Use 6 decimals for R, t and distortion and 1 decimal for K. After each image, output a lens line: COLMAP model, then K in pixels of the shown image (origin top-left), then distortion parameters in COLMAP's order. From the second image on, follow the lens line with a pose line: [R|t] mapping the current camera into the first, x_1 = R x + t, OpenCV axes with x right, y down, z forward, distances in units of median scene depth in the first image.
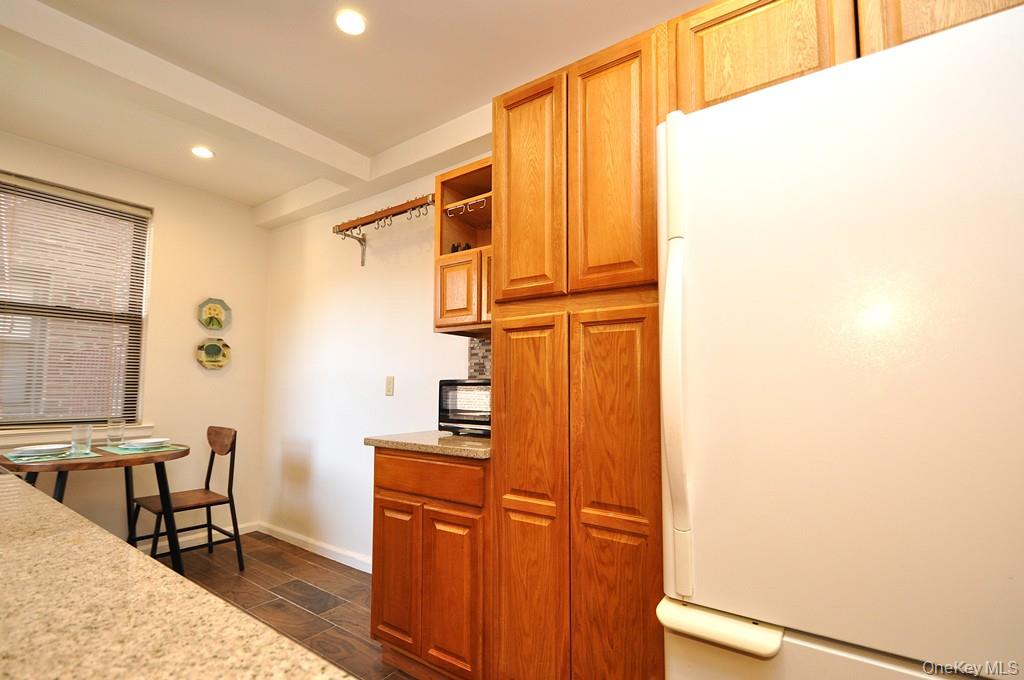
lens RADIAL K [[472.1, 0, 511.8], [0, 472.1, 354.5], [0, 0, 1]] dist [0.015496, -0.000269]
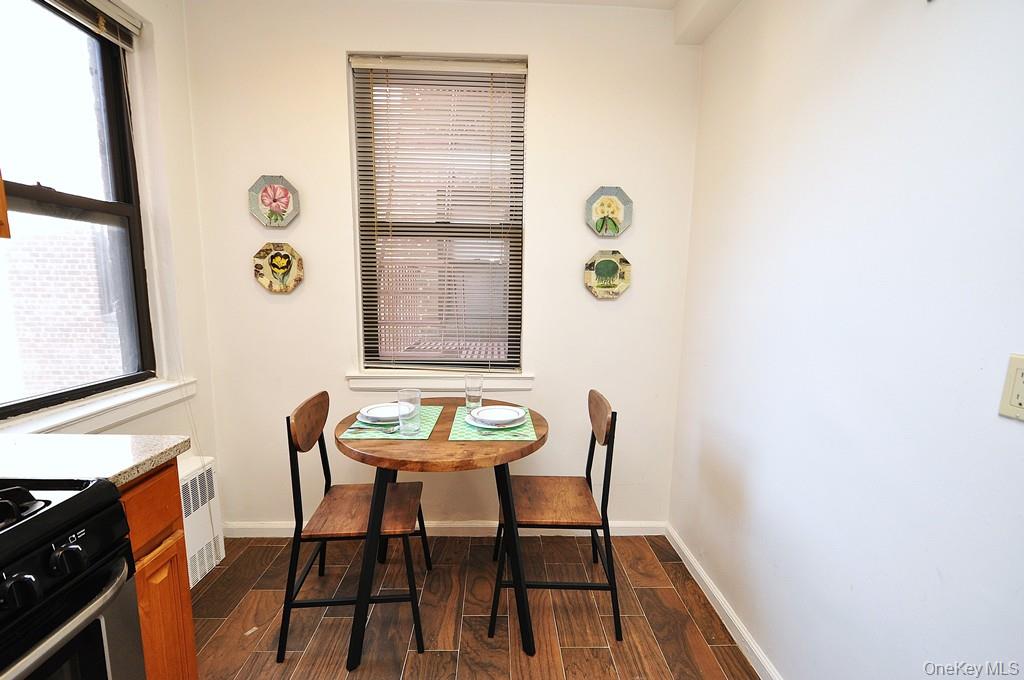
lens RADIAL K [[460.3, 0, 510.1], [0, 460.3, 357.7], [0, 0, 1]] dist [0.012276, -0.008378]
pose [[0.612483, 0.121876, -0.781032, -0.226405], [0.043716, 0.981308, 0.187411, -0.016609], [0.789274, -0.148930, 0.595707, 0.571251]]
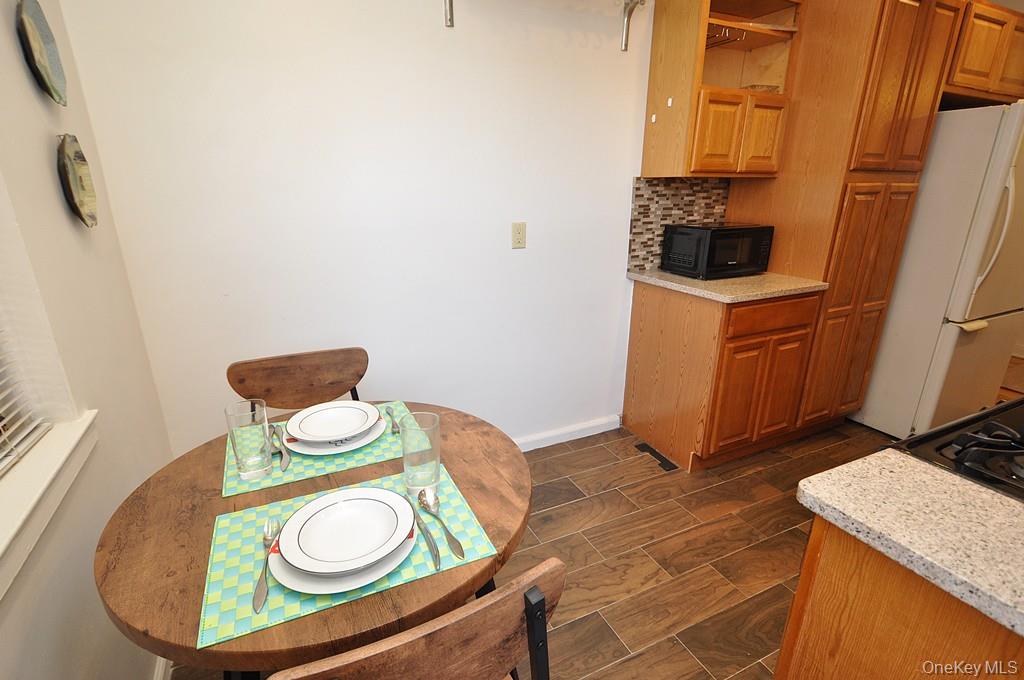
lens RADIAL K [[500.0, 0, 511.7], [0, 500.0, 353.1], [0, 0, 1]] dist [0.010247, -0.000154]
pose [[0.465787, -0.293149, 0.834929, -0.949287], [-0.060846, 0.930689, 0.360716, -0.044555], [-0.882802, -0.218820, 0.415666, 0.615819]]
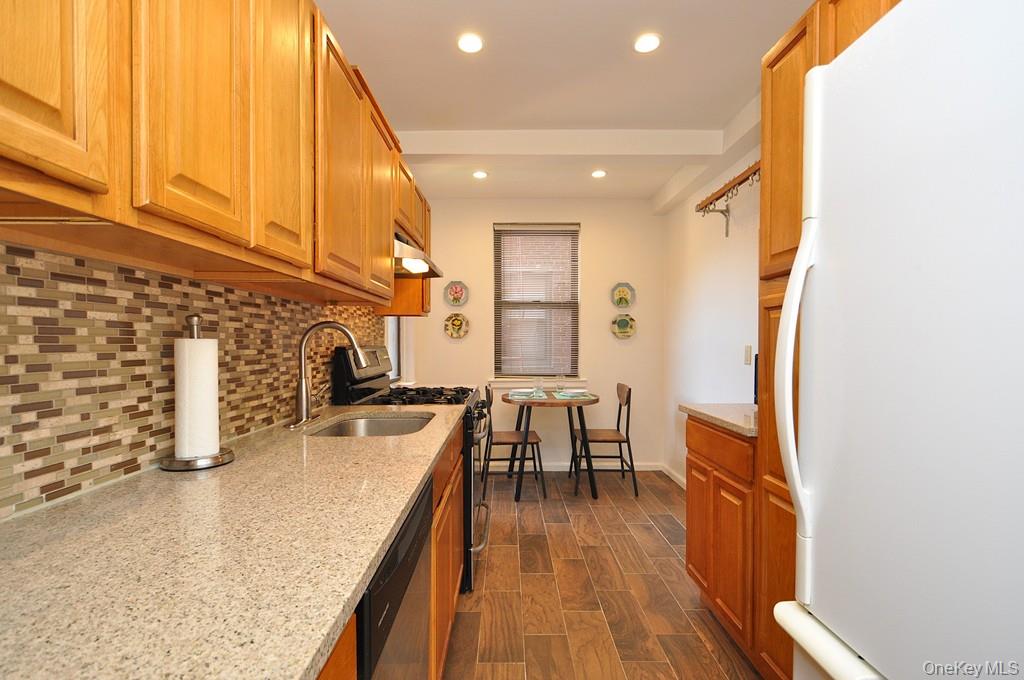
lens RADIAL K [[472.1, 0, 511.8], [0, 472.1, 354.5], [0, 0, 1]] dist [0.015496, -0.000269]
pose [[0.597757, 0.013970, -0.801556, 0.243765], [0.059764, 0.996289, 0.061932, -0.026732], [0.799447, -0.084924, 0.594704, -0.000334]]
